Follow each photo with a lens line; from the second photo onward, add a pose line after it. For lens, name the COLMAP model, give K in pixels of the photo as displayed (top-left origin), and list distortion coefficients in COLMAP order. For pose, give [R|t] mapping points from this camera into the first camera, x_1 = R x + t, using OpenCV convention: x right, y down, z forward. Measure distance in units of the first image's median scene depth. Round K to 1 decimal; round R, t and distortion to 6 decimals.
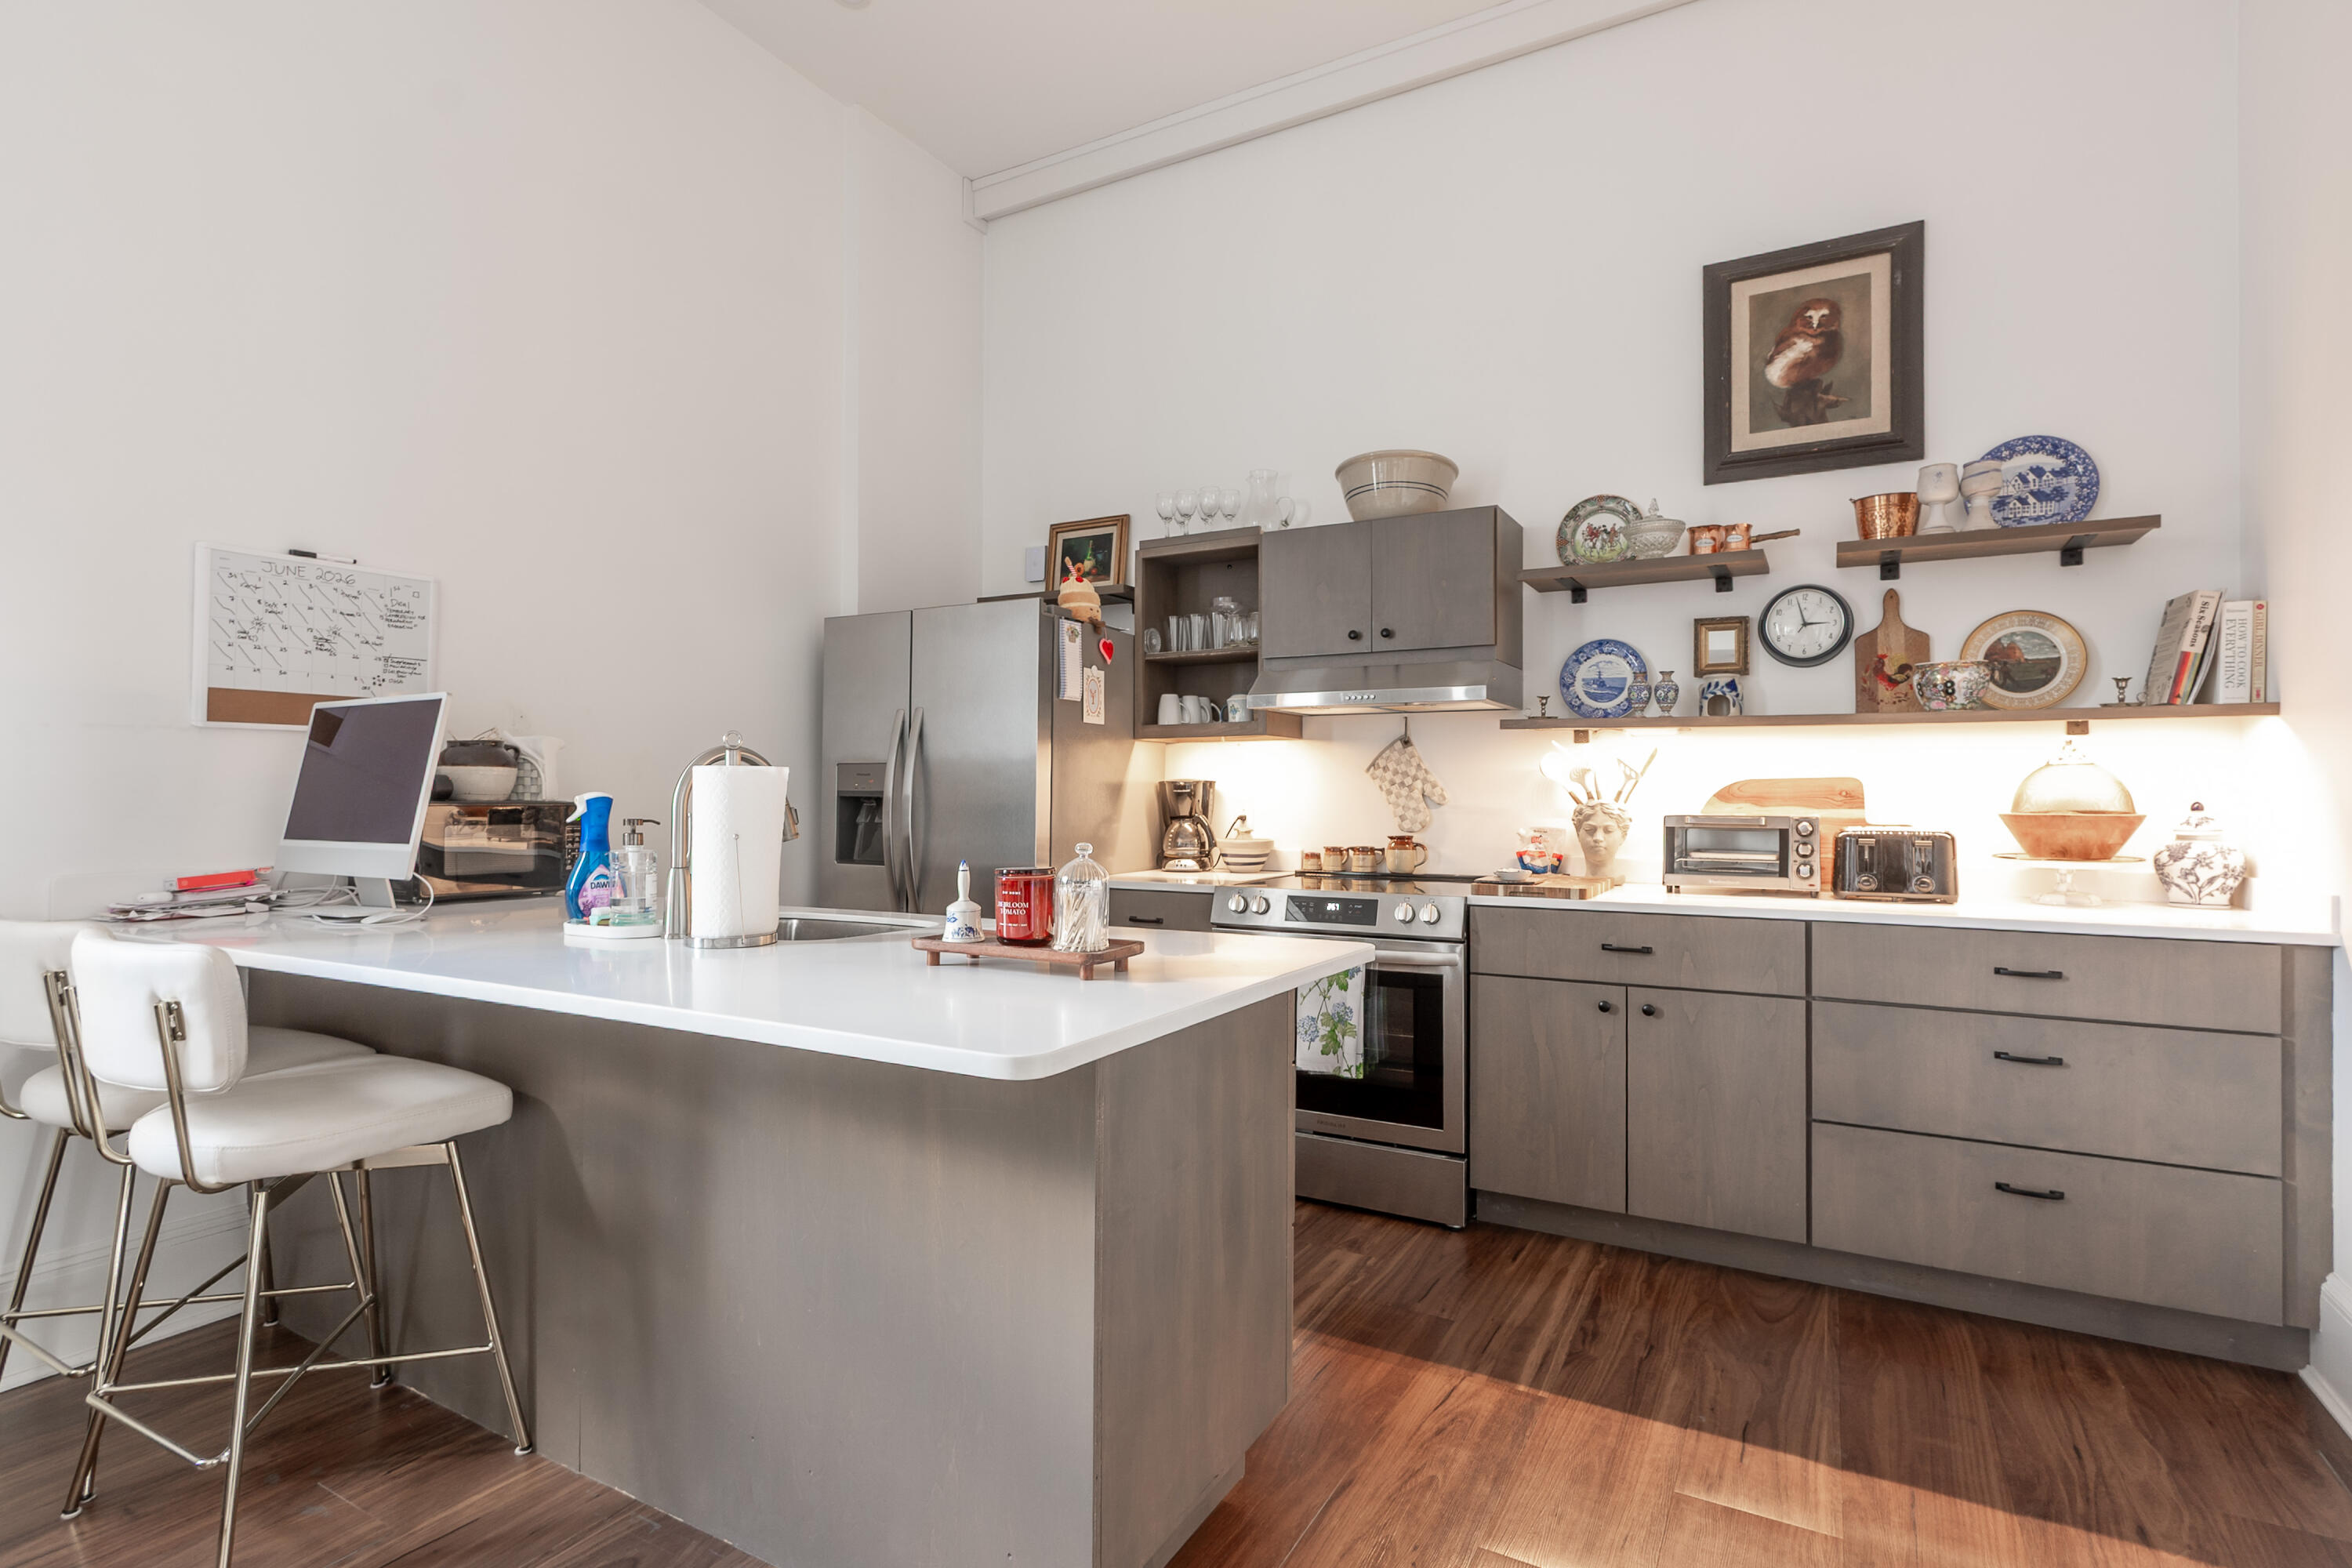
lens RADIAL K [[1156.9, 0, 1094.4], [0, 1156.9, 797.7], [0, 0, 1]] dist [-0.008915, 0.007453]
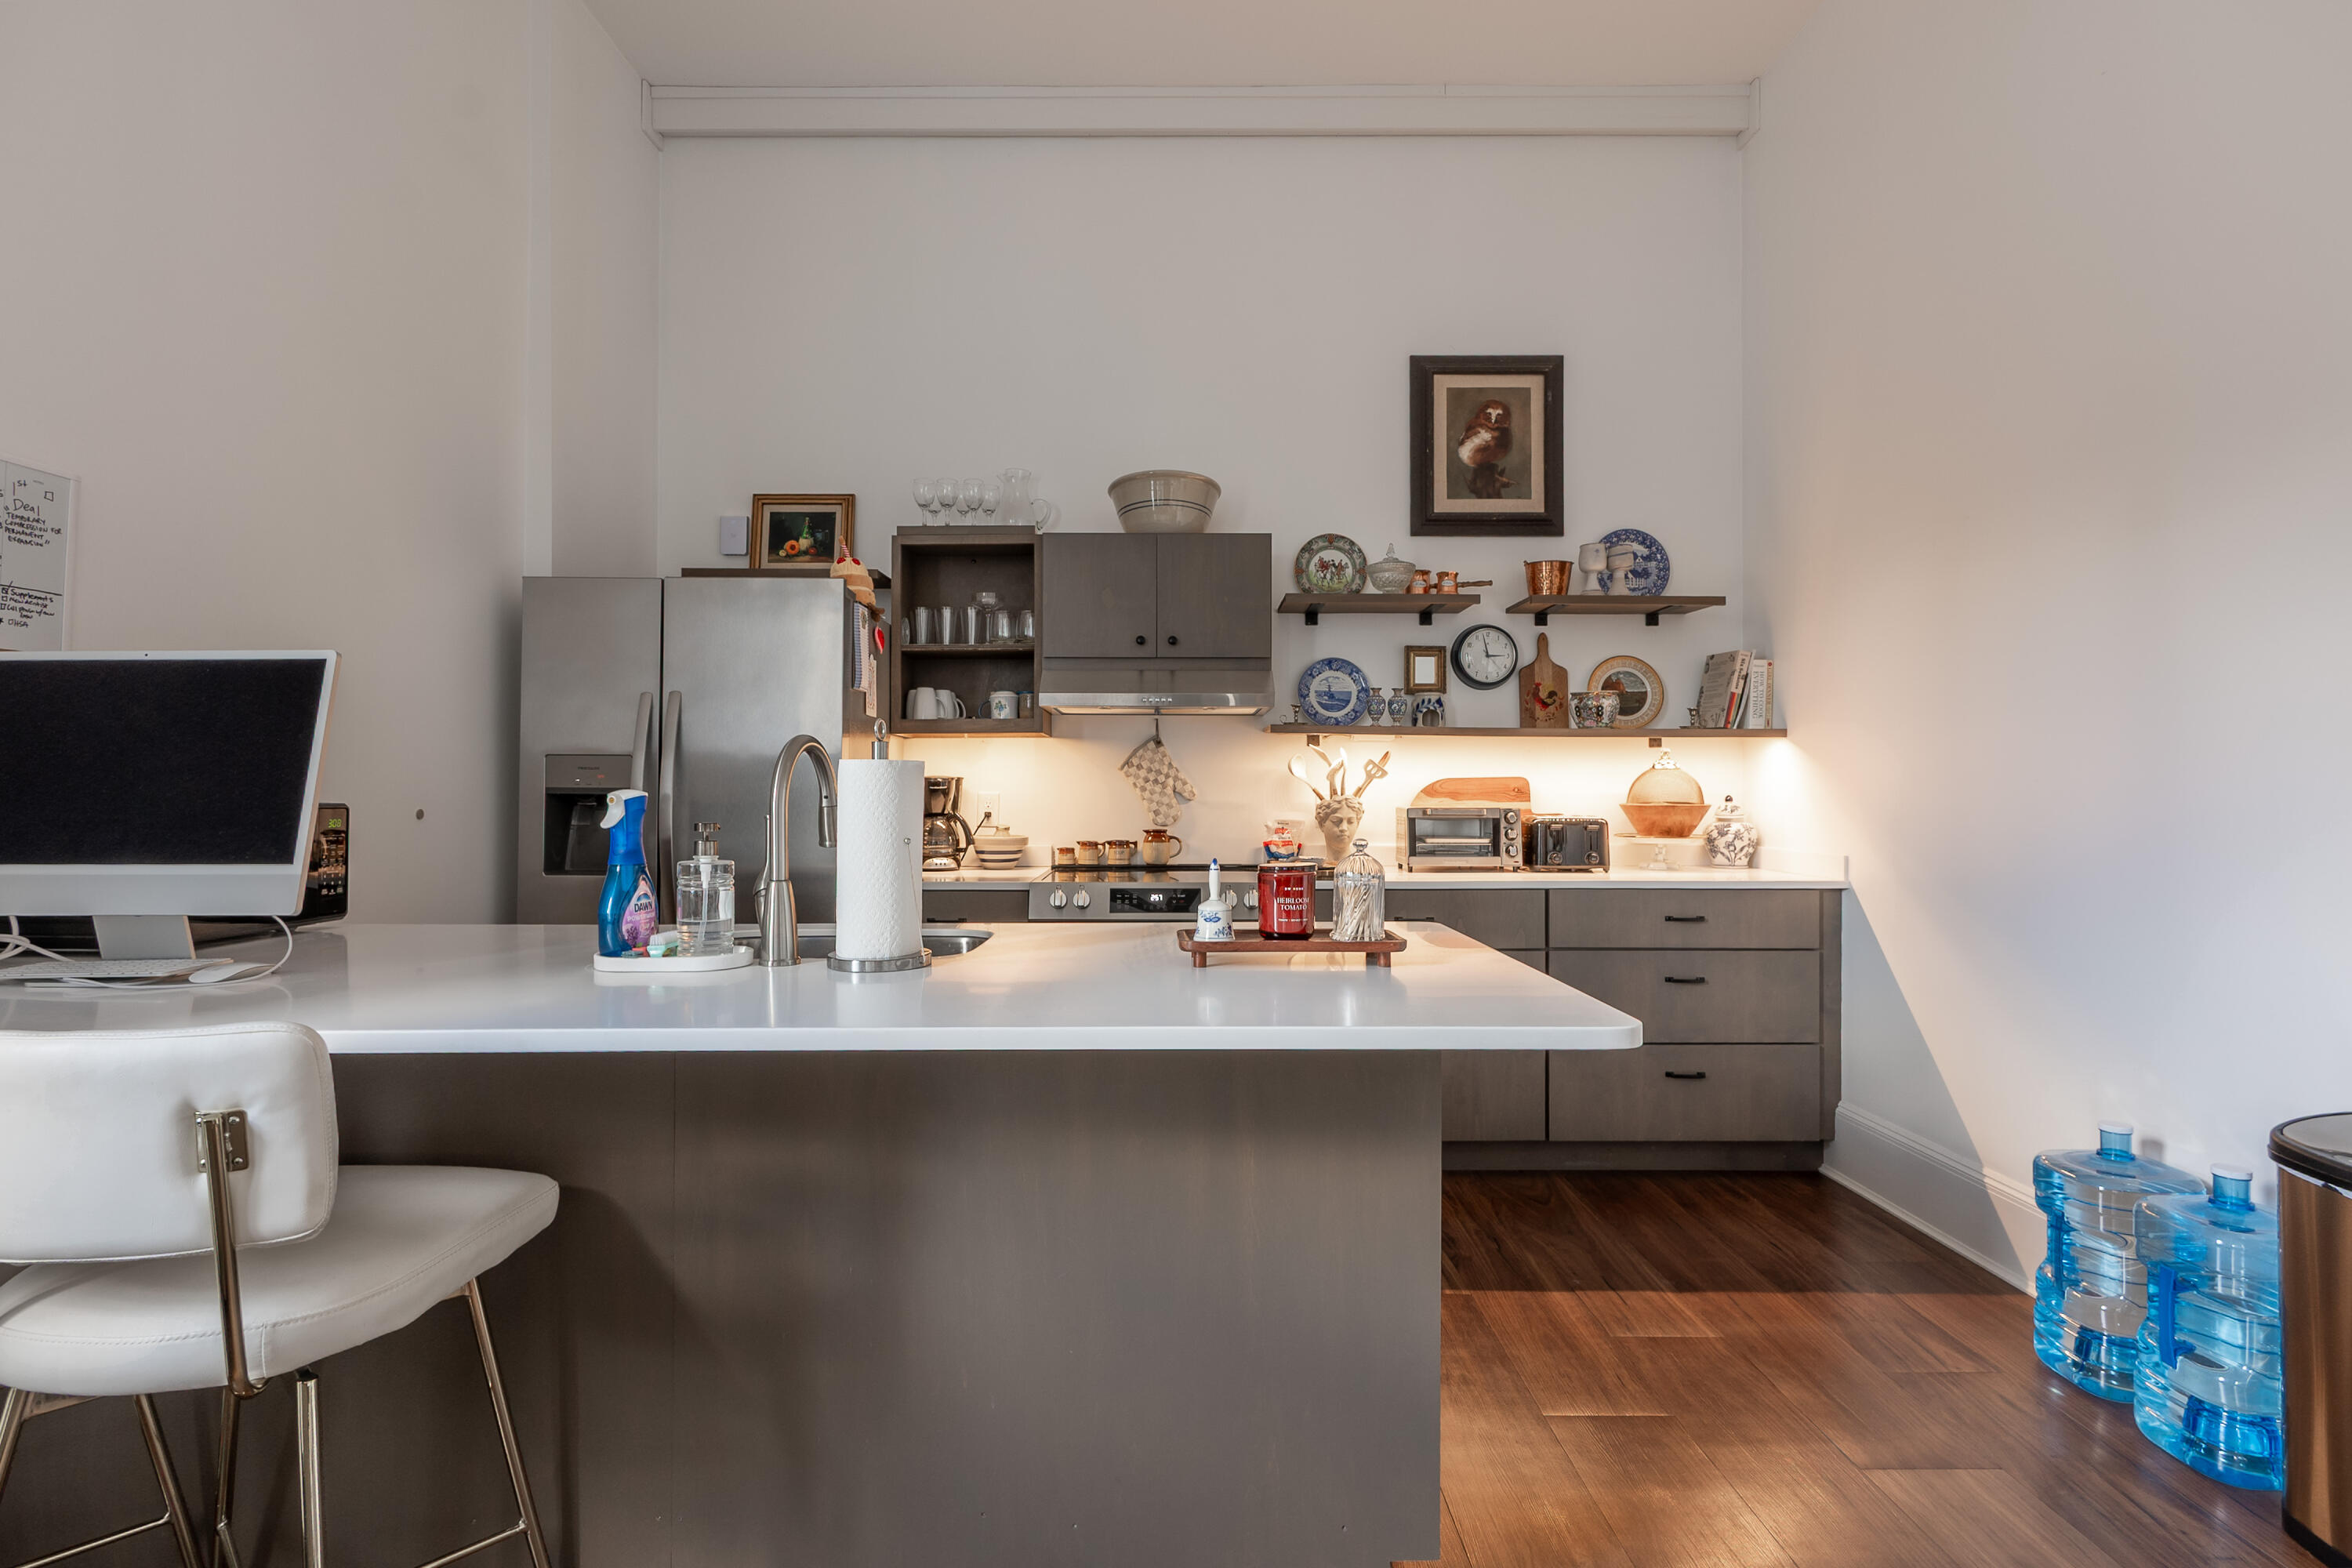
lens RADIAL K [[1156.9, 0, 1163.3], [0, 1156.9, 795.3], [0, 0, 1]] dist [-0.008915, 0.007453]
pose [[0.864595, -0.003250, 0.502458, -0.352335], [0.002644, 0.999995, 0.001919, -0.001259], [-0.502462, -0.000331, 0.864599, 0.089747]]
